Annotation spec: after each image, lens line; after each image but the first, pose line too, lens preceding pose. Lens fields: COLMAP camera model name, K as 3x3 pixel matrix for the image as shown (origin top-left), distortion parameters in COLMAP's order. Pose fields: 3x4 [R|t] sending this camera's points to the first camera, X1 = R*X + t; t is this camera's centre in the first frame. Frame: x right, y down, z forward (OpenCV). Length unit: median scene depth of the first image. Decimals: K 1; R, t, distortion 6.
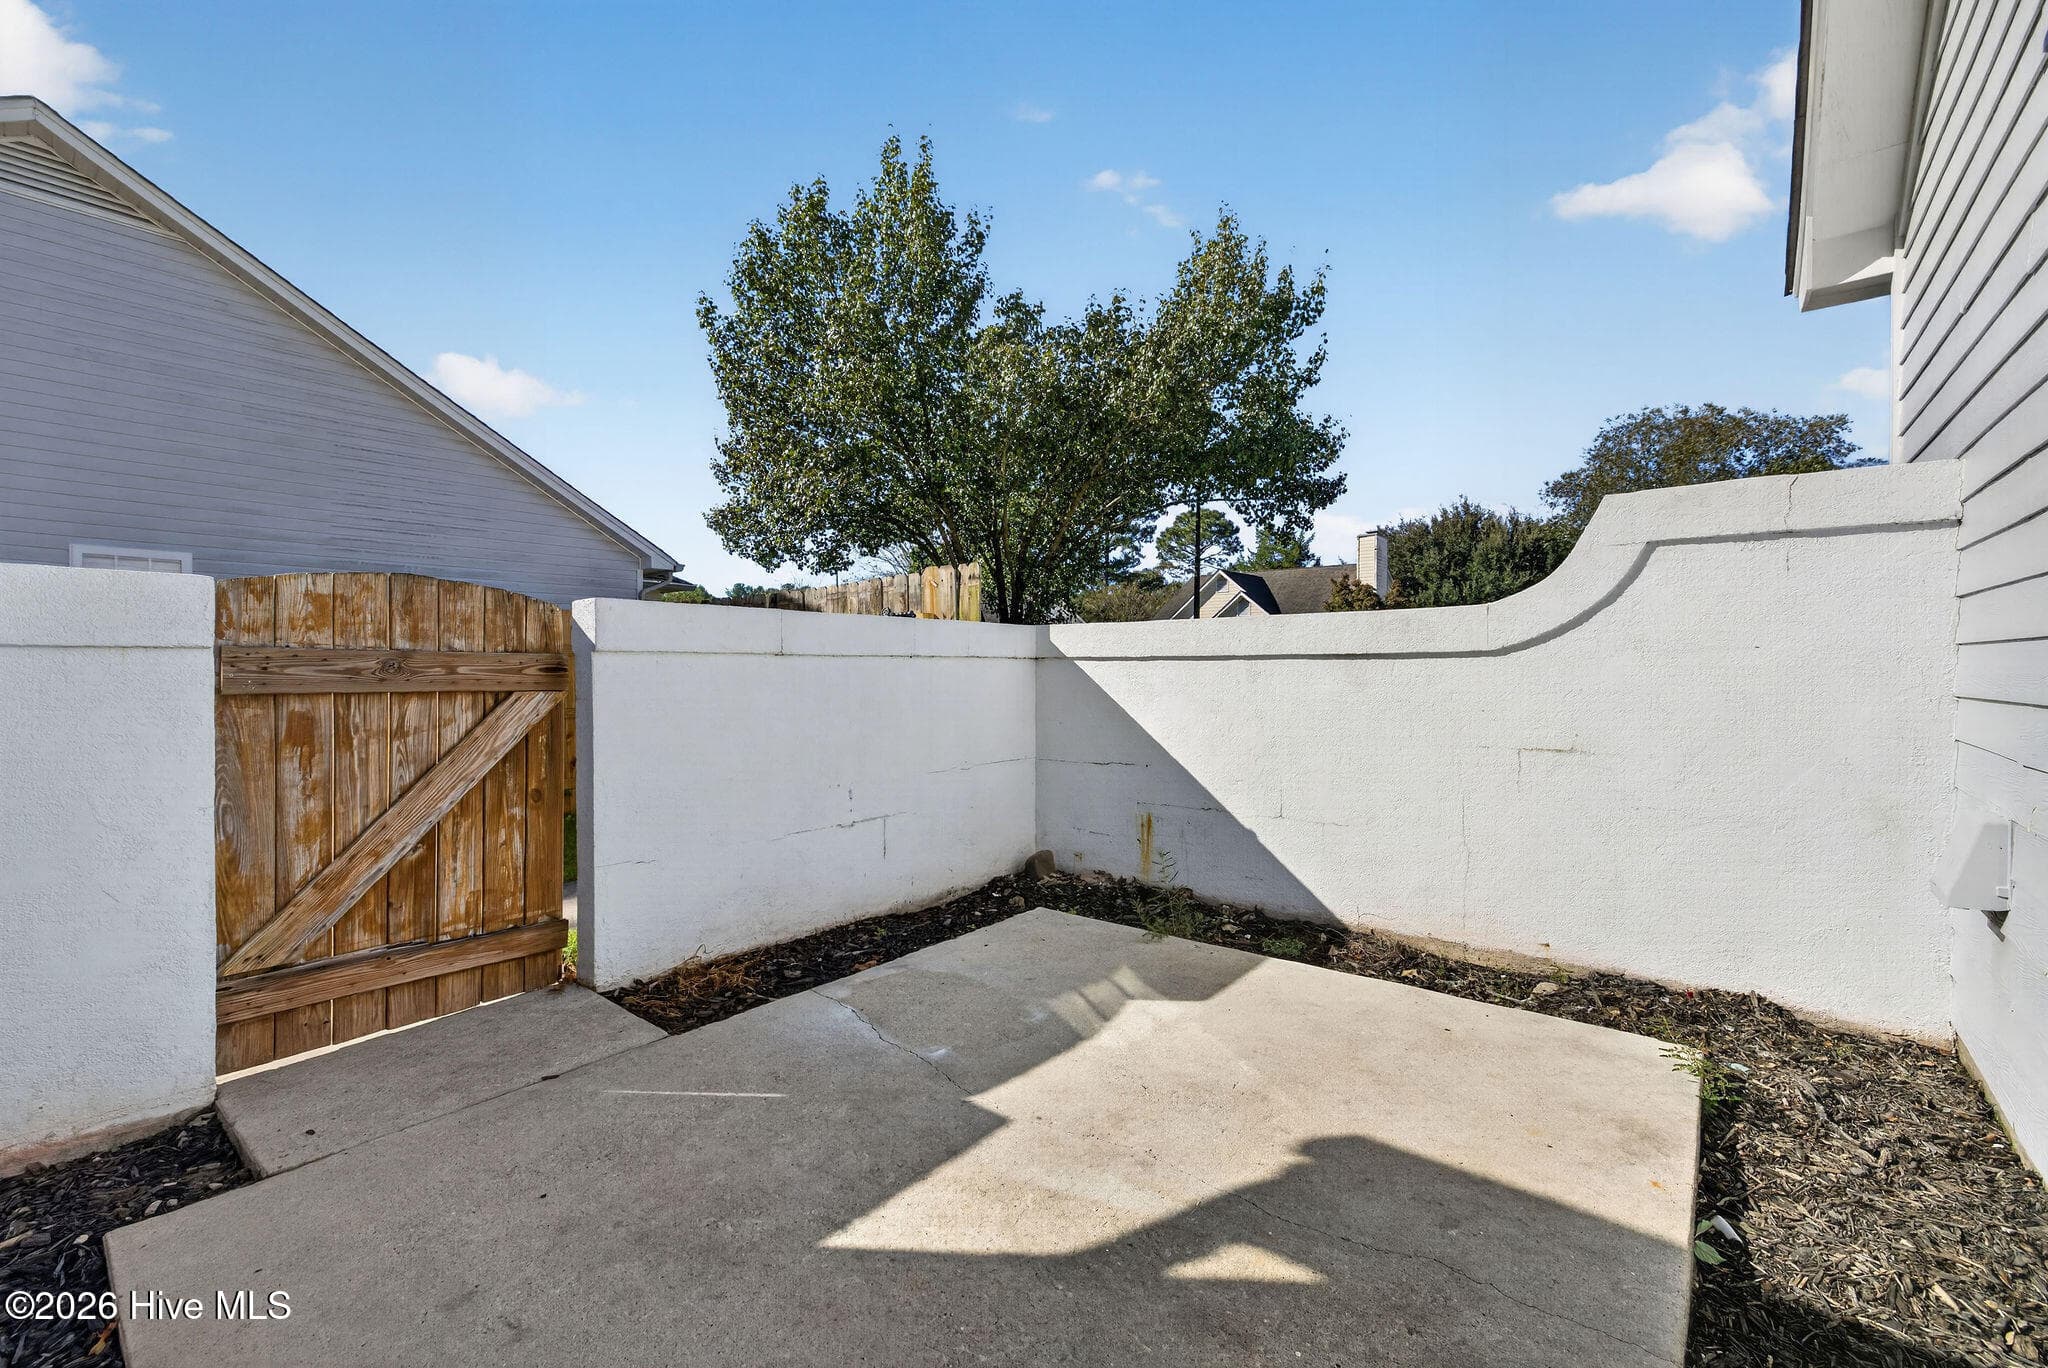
lens RADIAL K [[855.1, 0, 1011.6], [0, 855.1, 663.9], [0, 0, 1]] dist [-0.000074, -0.000302]
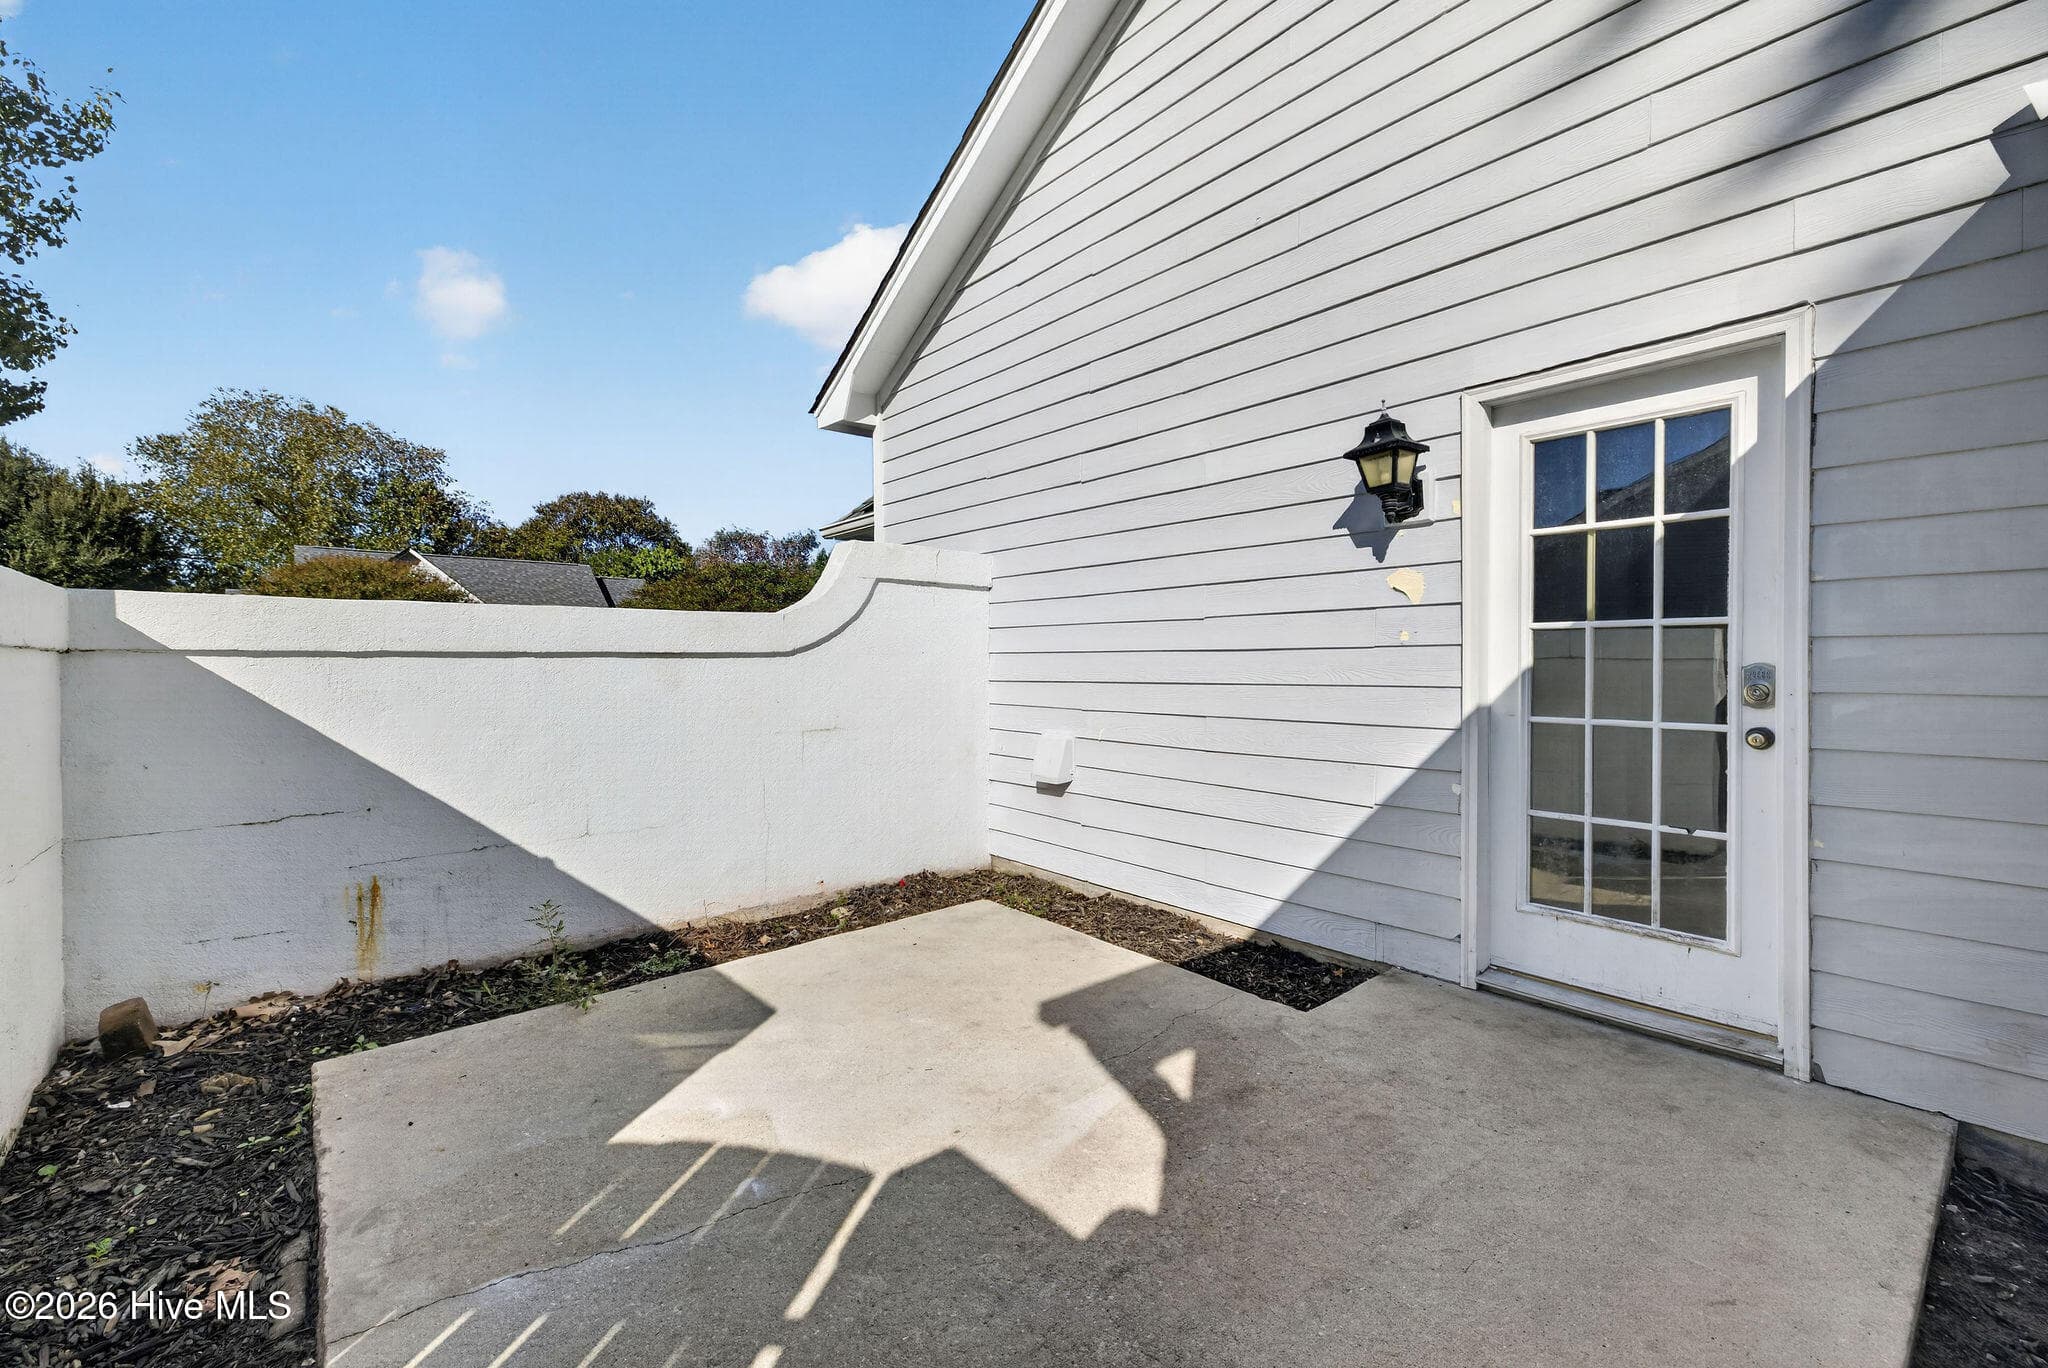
lens RADIAL K [[857.1, 0, 1012.5], [0, 857.1, 665.9], [0, 0, 1]] dist [-0.011469, -0.000112]
pose [[0.156106, -0.001509, 0.987739, -0.551512], [-0.001589, 0.999997, 0.001779, 0.001351], [-0.987739, -0.001847, 0.156103, 0.476440]]
